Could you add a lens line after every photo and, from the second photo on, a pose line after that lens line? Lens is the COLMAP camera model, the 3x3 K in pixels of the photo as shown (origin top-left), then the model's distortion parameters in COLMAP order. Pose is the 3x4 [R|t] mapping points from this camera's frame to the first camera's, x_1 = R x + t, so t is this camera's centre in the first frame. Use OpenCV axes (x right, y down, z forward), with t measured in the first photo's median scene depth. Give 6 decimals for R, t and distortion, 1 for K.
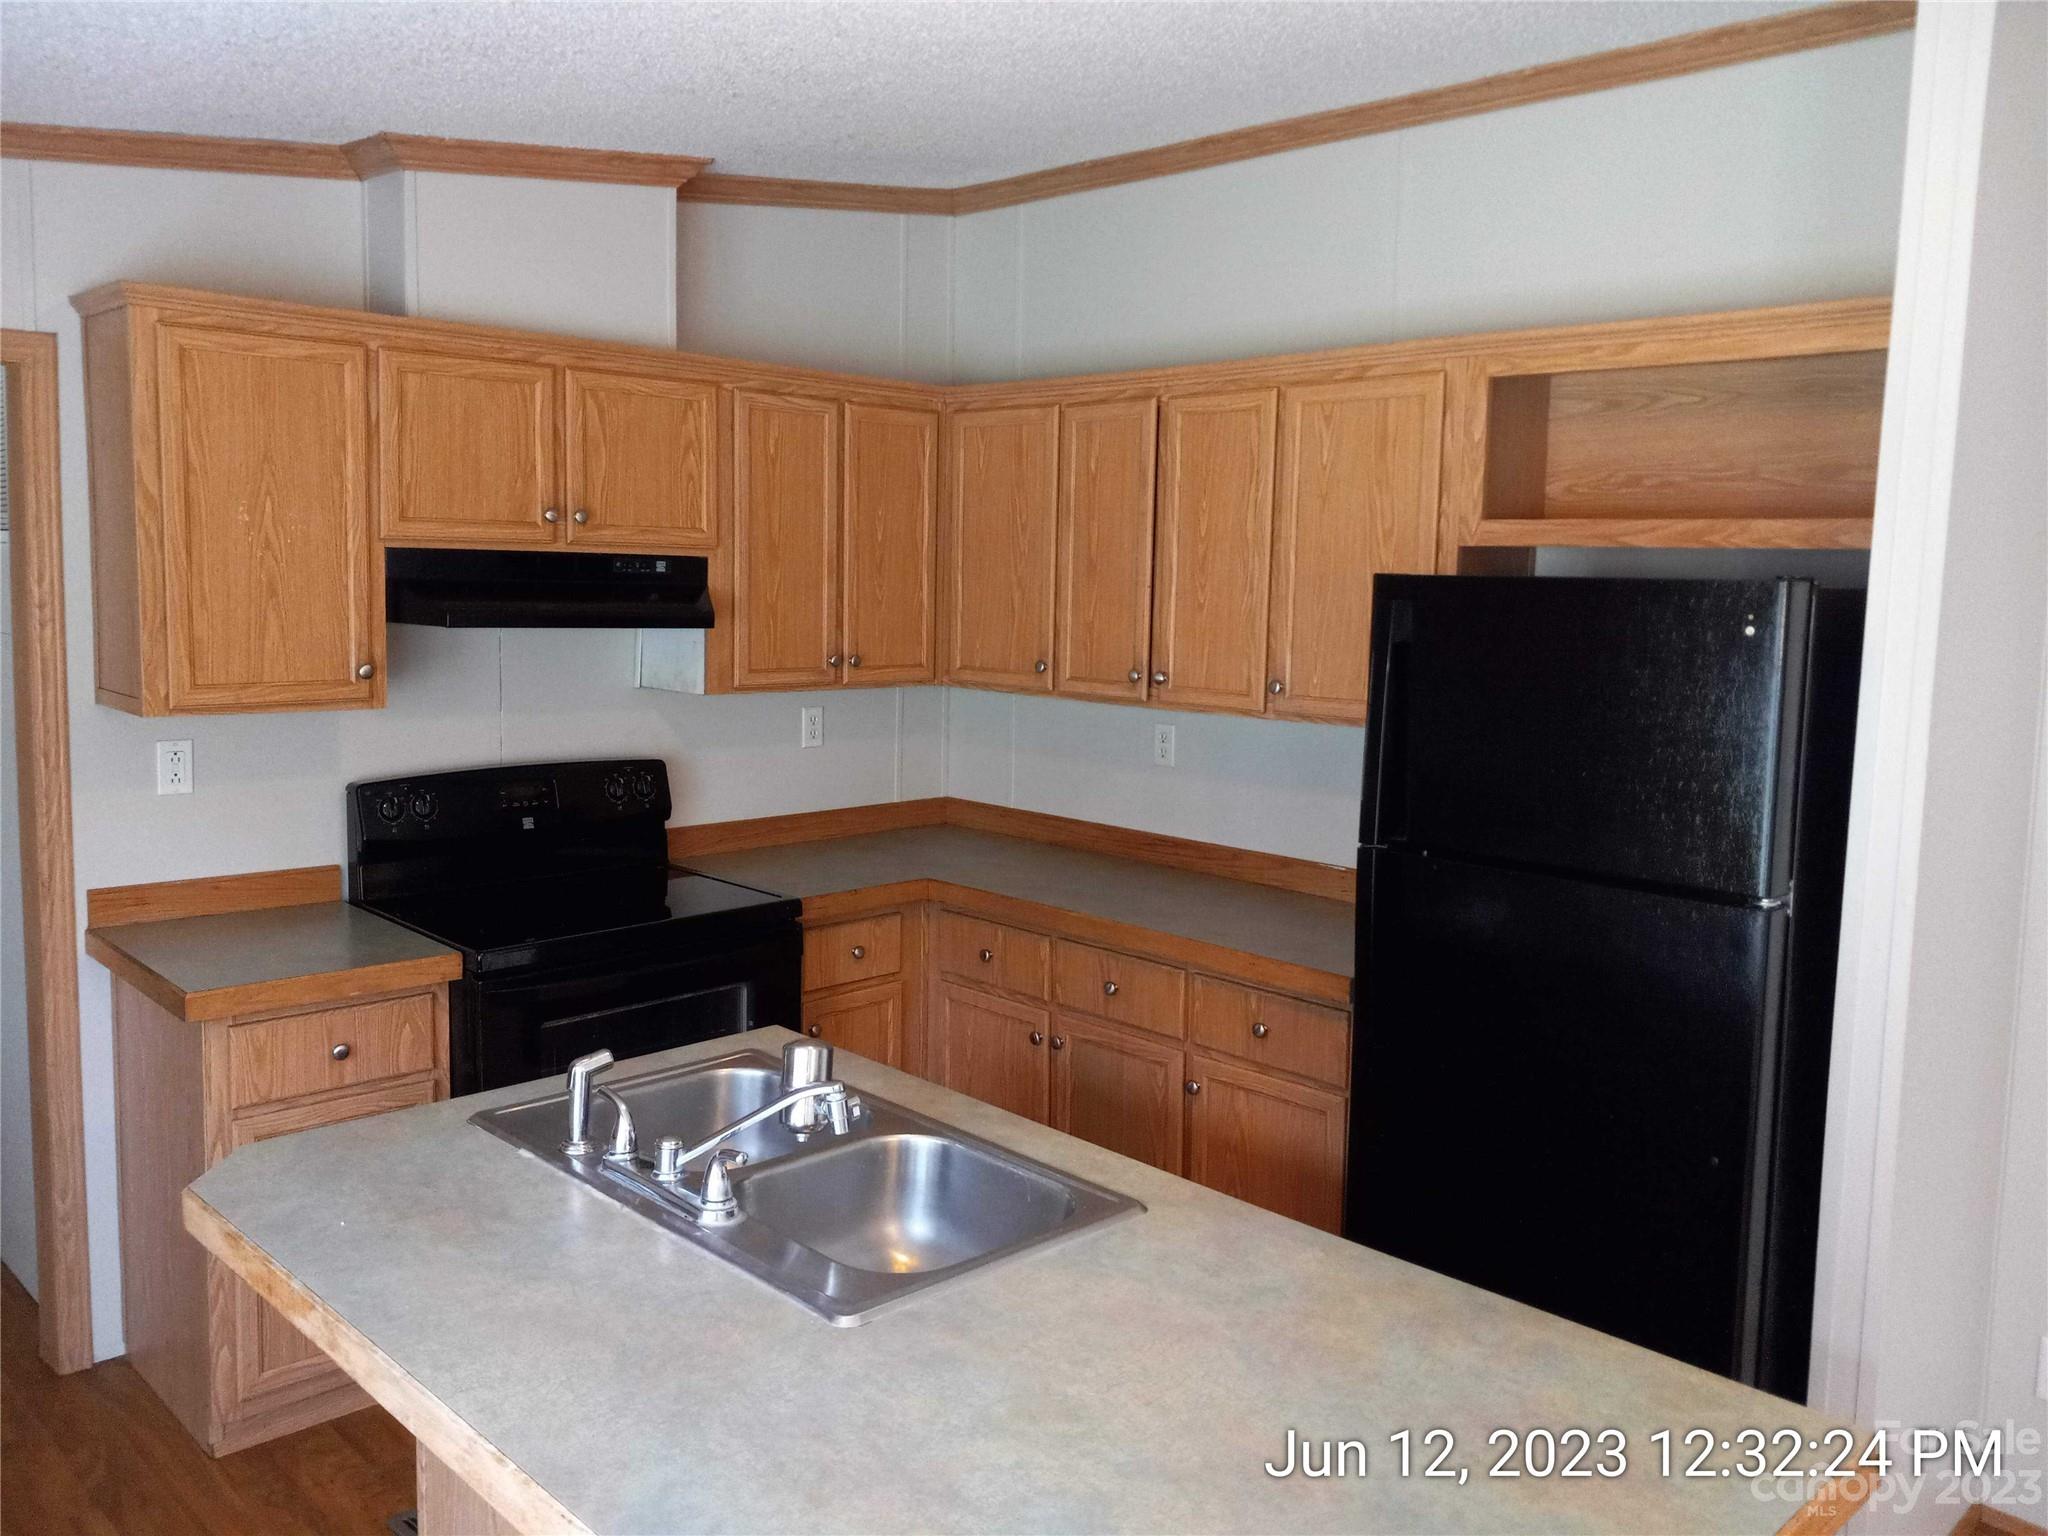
lens RADIAL K [[1625.3, 0, 1023.1], [0, 1625.3, 762.7], [0, 0, 1]] dist [0.012959, 0.001370]
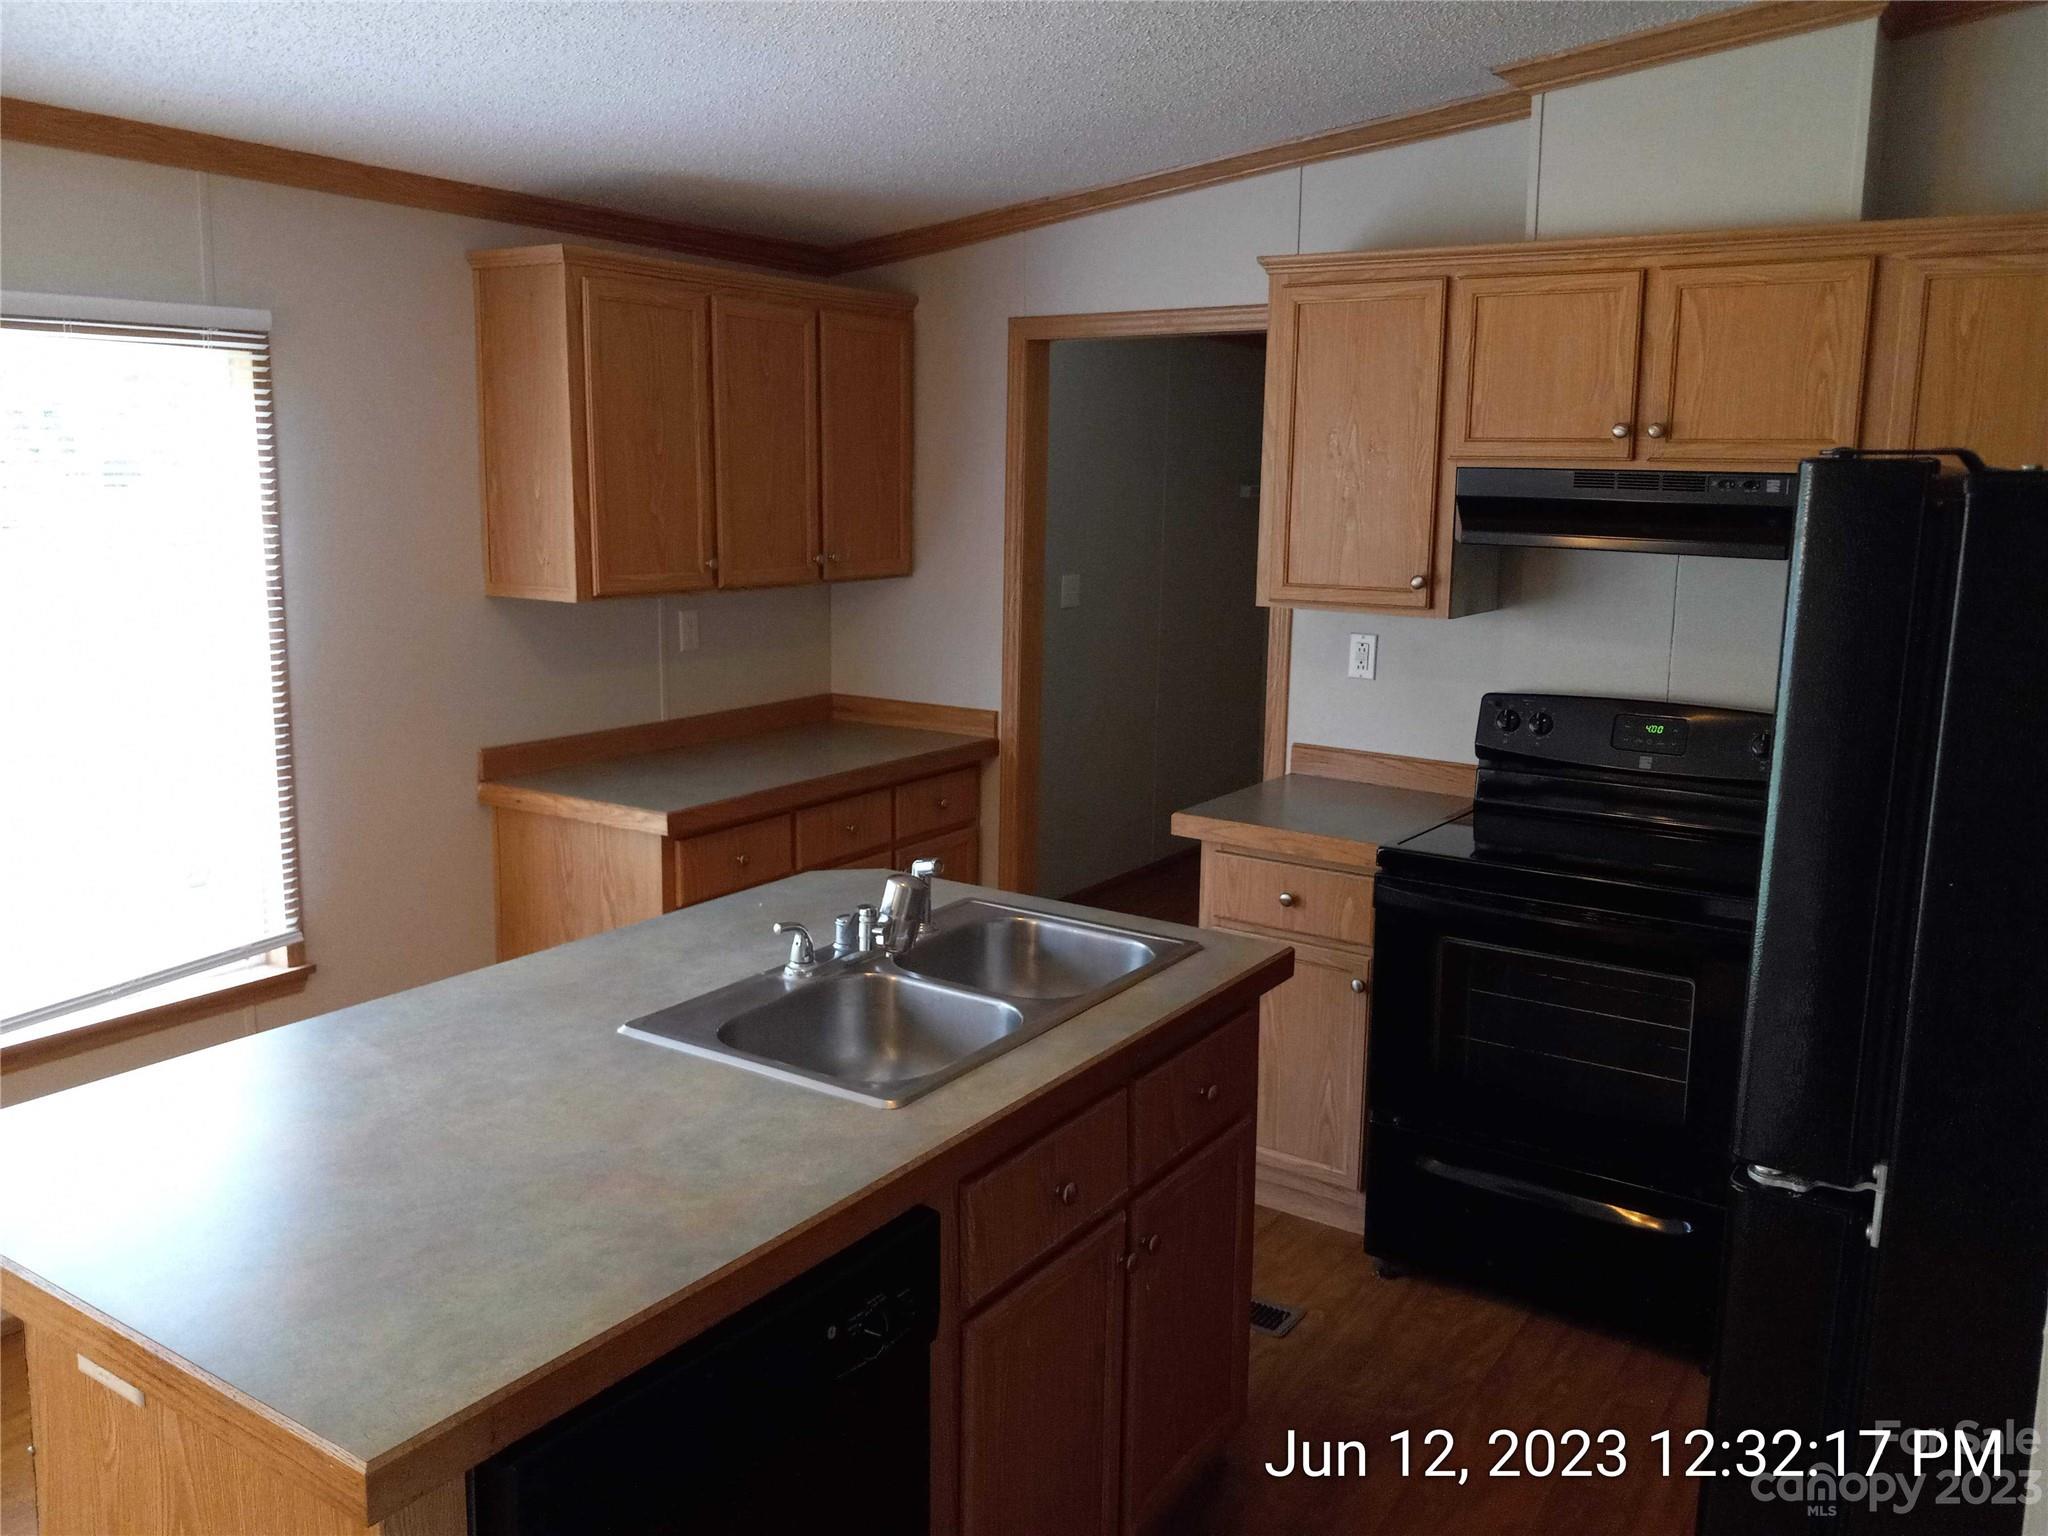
lens RADIAL K [[1625.3, 0, 1026.2], [0, 1625.3, 760.2], [0, 0, 1]] dist [0.012959, 0.001370]
pose [[0.214726, 0.151973, -0.964778, 0.590822], [-0.133603, 0.983104, 0.125125, -0.038201], [0.967493, 0.102029, 0.231402, 0.487539]]
